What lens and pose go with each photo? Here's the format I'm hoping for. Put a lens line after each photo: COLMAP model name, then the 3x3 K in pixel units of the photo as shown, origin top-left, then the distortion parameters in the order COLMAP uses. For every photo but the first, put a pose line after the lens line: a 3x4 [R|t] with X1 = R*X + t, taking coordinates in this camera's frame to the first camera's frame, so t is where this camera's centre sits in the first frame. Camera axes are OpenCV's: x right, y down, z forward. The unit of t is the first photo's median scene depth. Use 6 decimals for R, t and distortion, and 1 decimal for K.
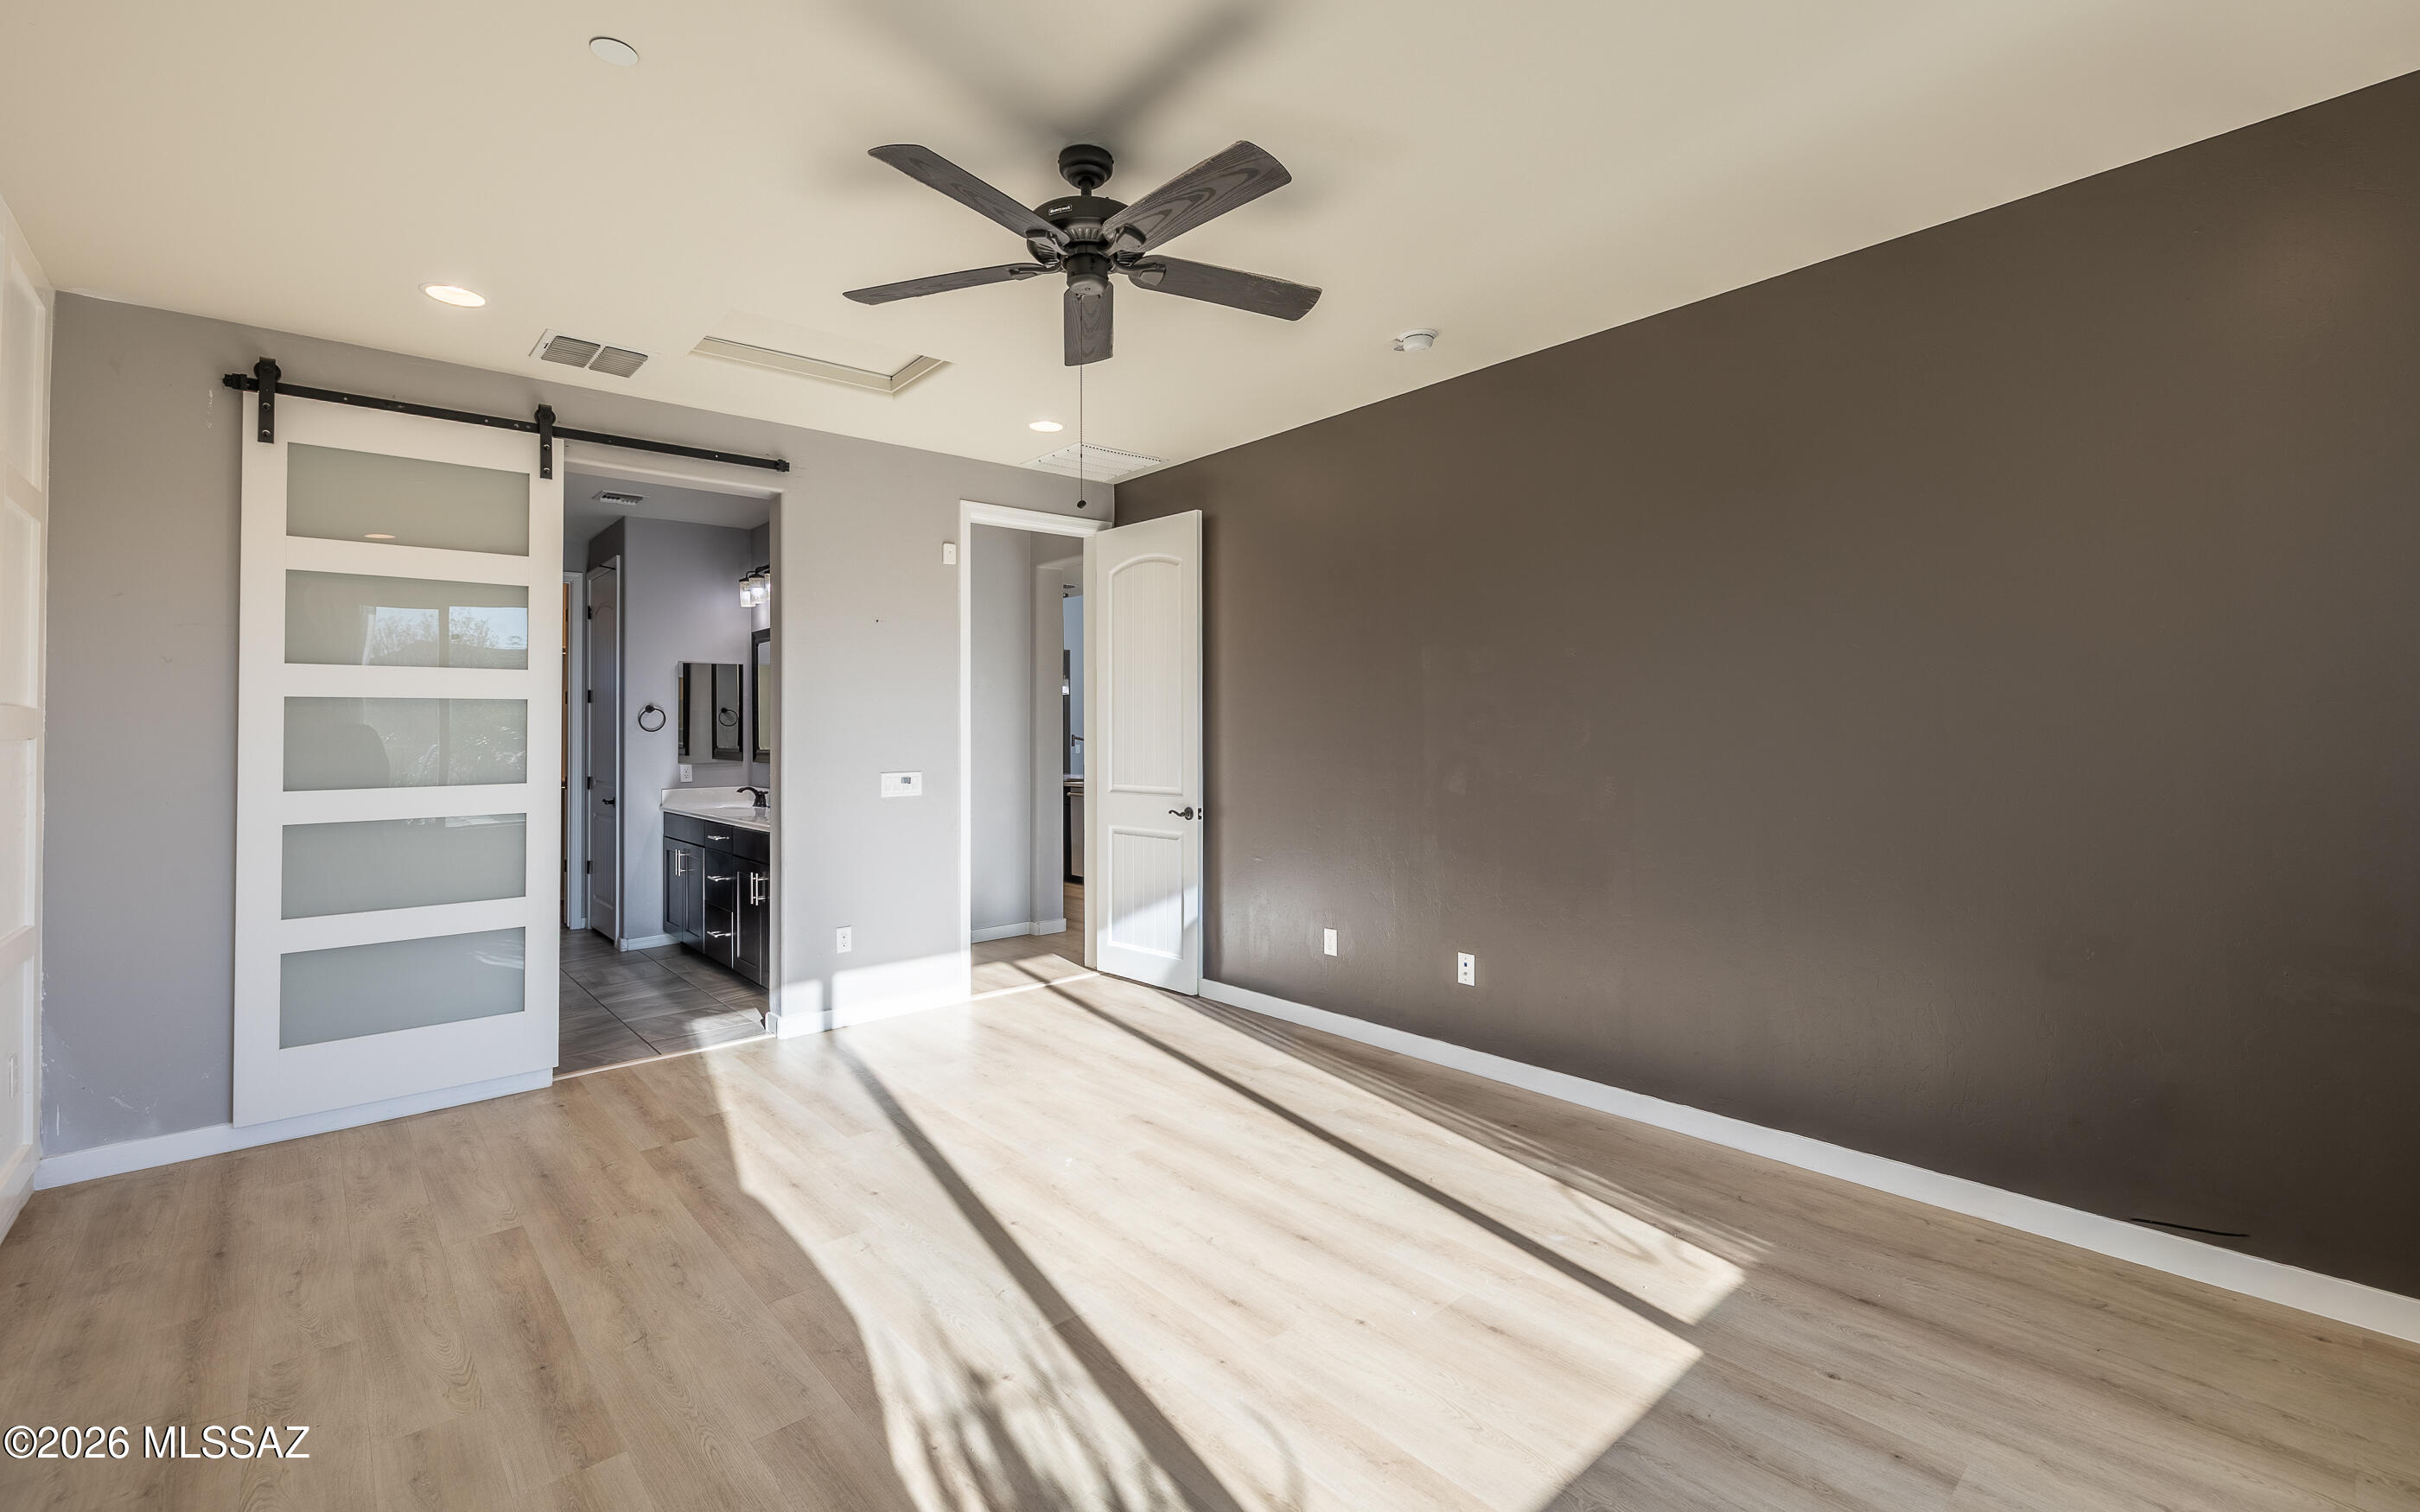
lens RADIAL K [[1031.3, 0, 1226.0], [0, 1031.3, 683.2], [0, 0, 1]] dist [0.001340, 0.000144]
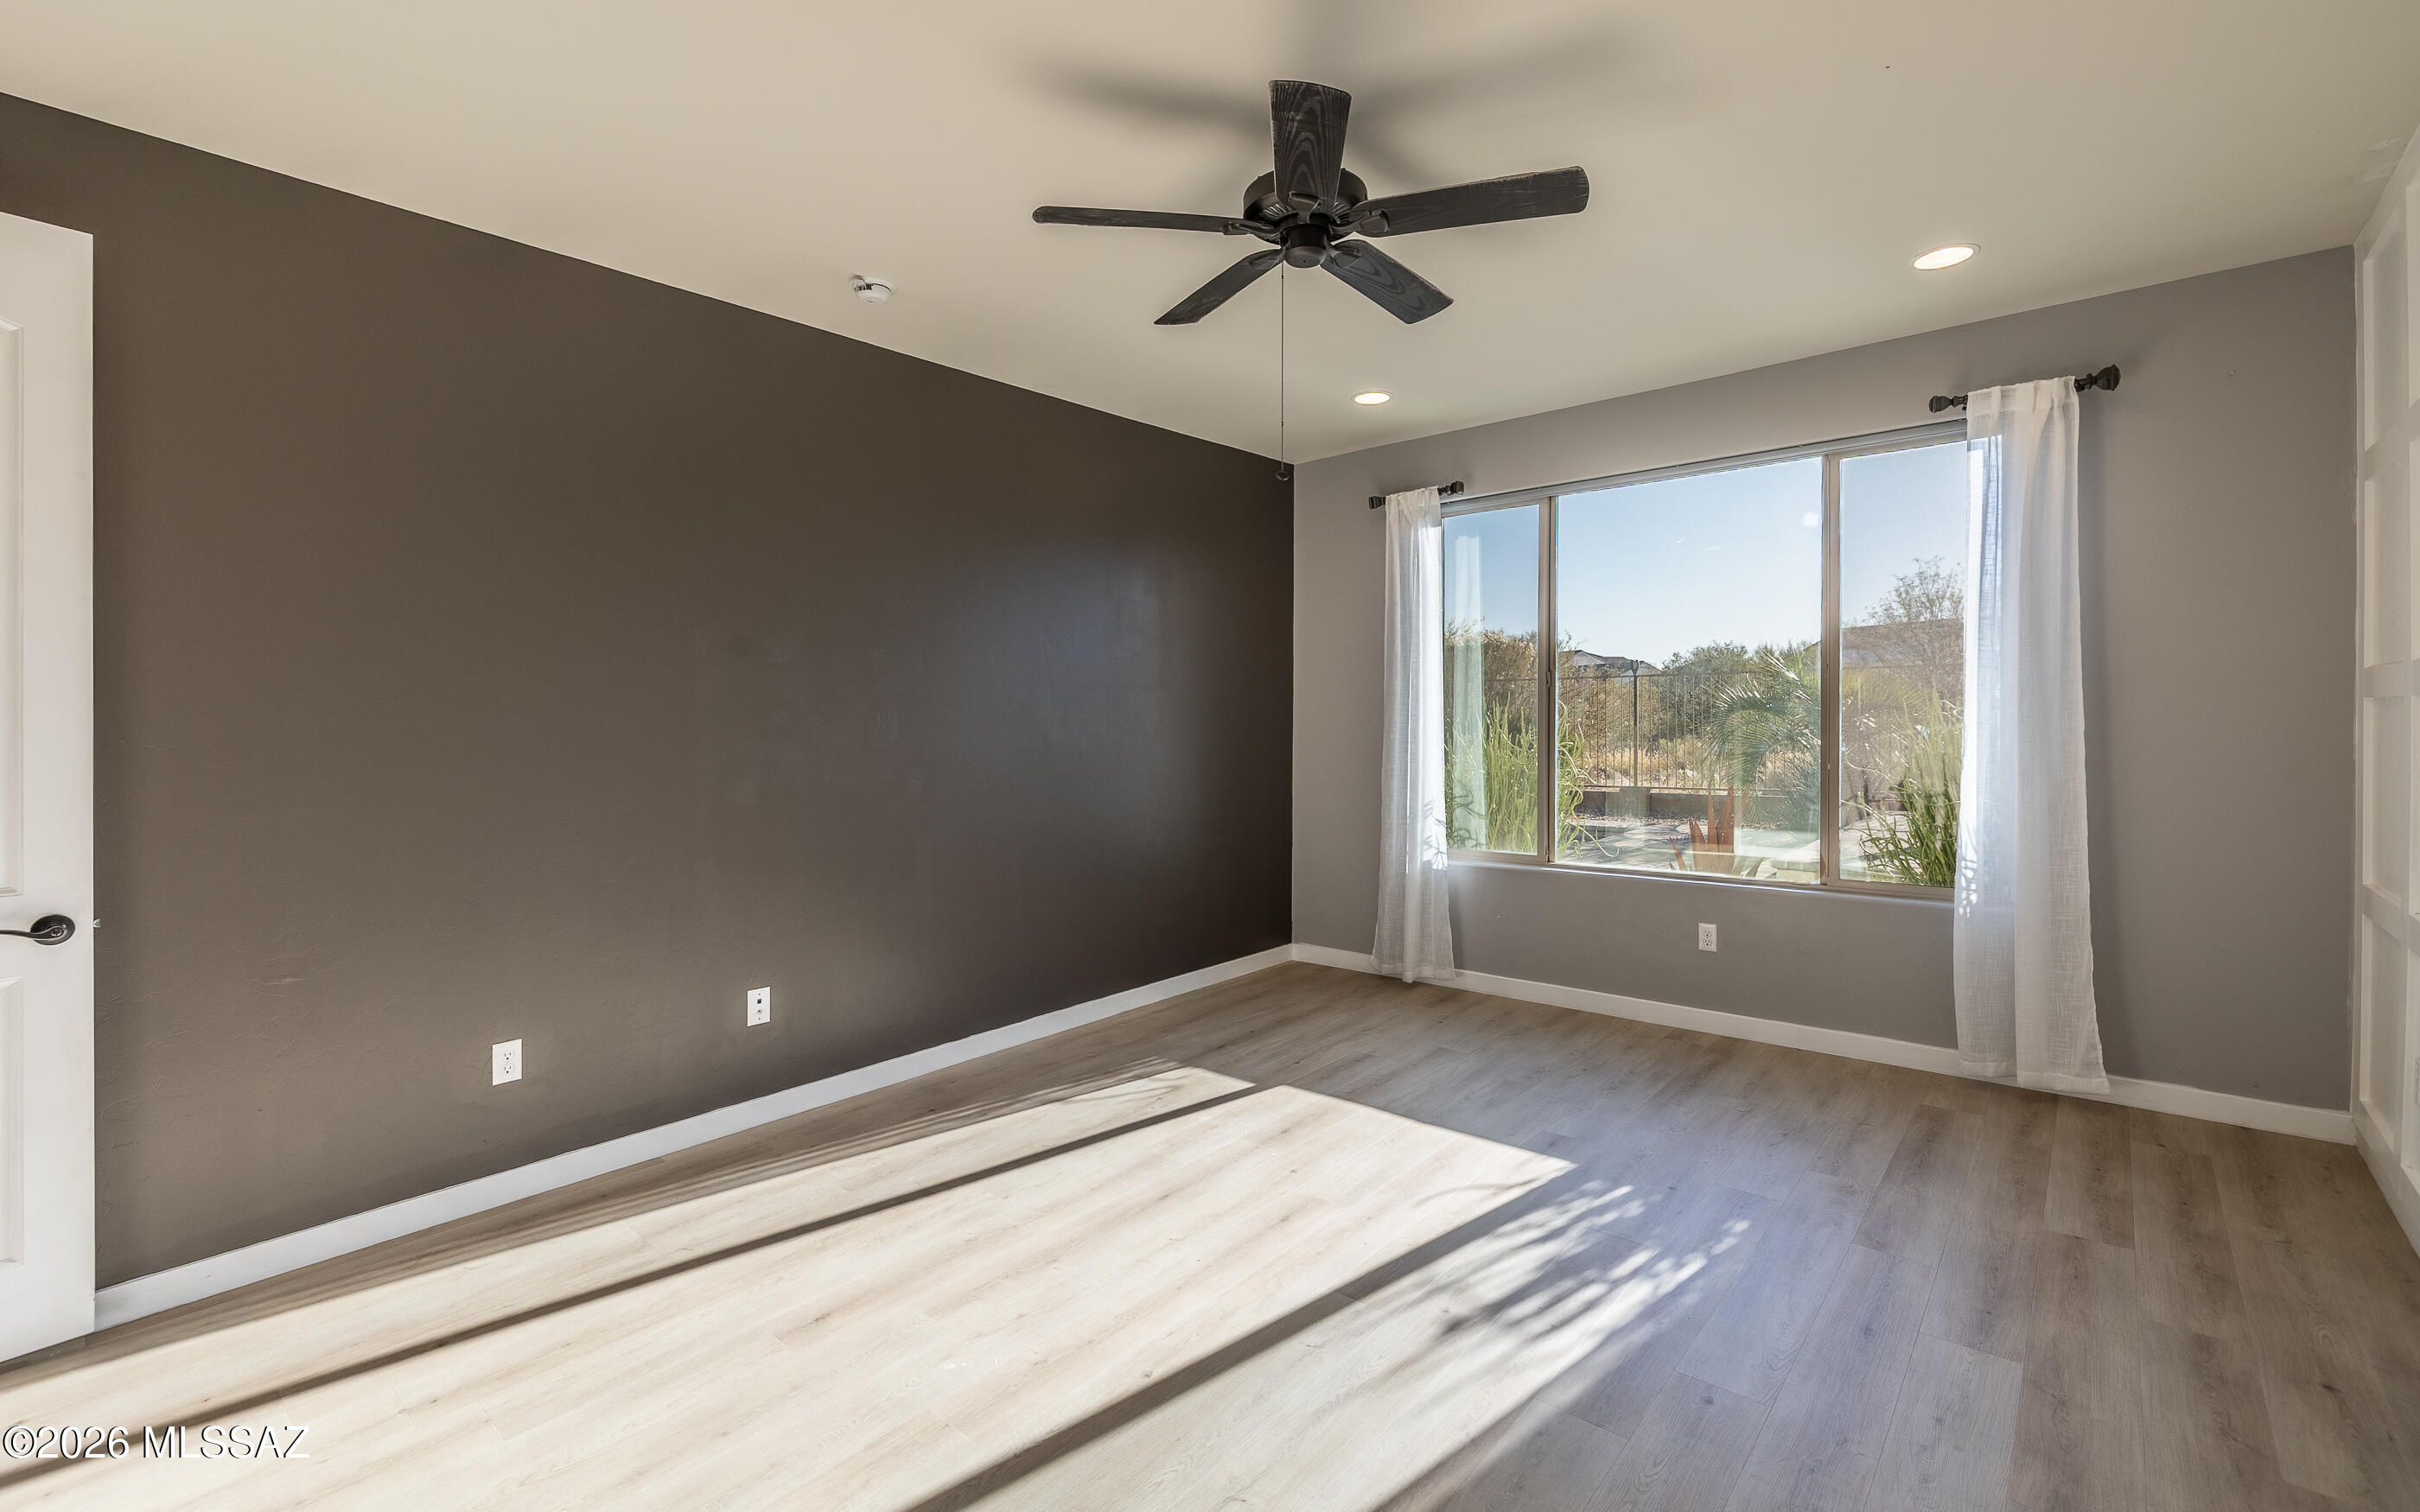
lens RADIAL K [[1028.0, 0, 1222.5], [0, 1028.0, 723.7], [0, 0, 1]] dist [-0.002240, -0.000108]
pose [[-0.129728, 0.006318, 0.991529, -1.019995], [-0.030056, 0.999495, -0.010301, 0.060342], [-0.991094, -0.031138, -0.129473, 1.127646]]
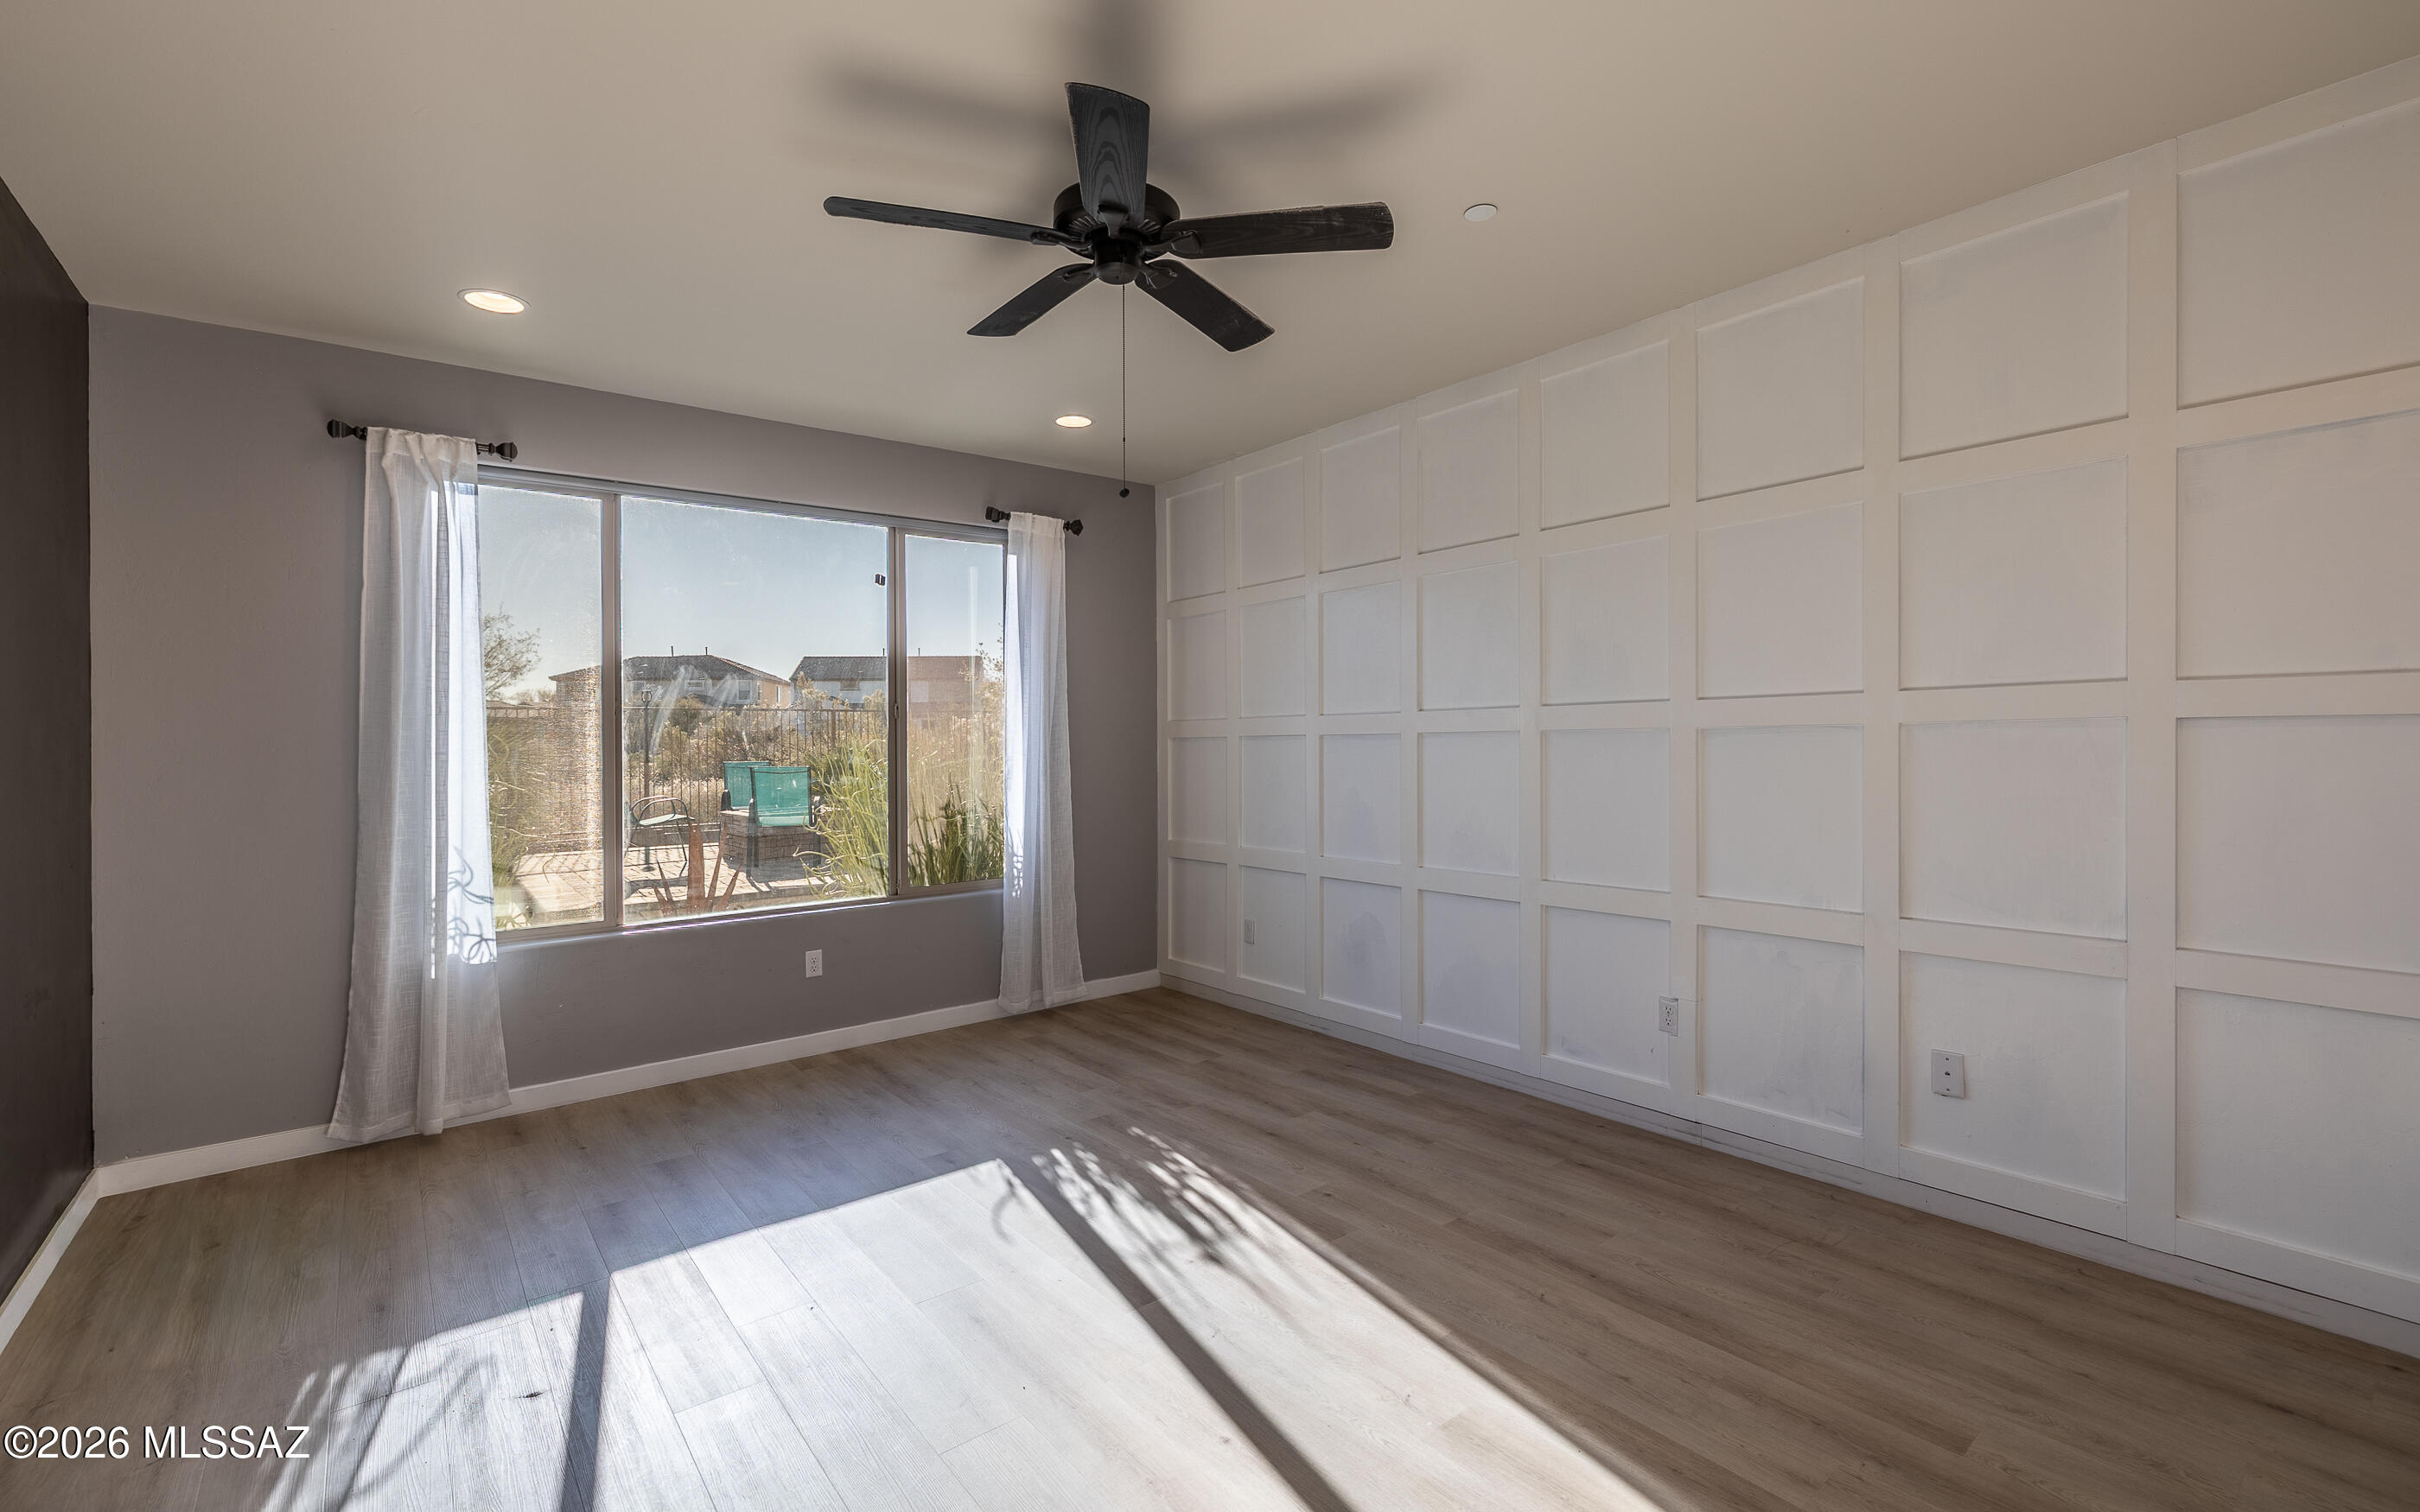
lens RADIAL K [[1055.7, 0, 1210.0], [0, 1055.7, 756.0], [0, 0, 1]] dist [0.013478, -0.000086]
pose [[-0.997730, 0.027702, 0.061373, -0.268754], [0.025799, 0.999168, -0.031588, 0.089310], [-0.062197, -0.029933, -0.997615, 1.855817]]
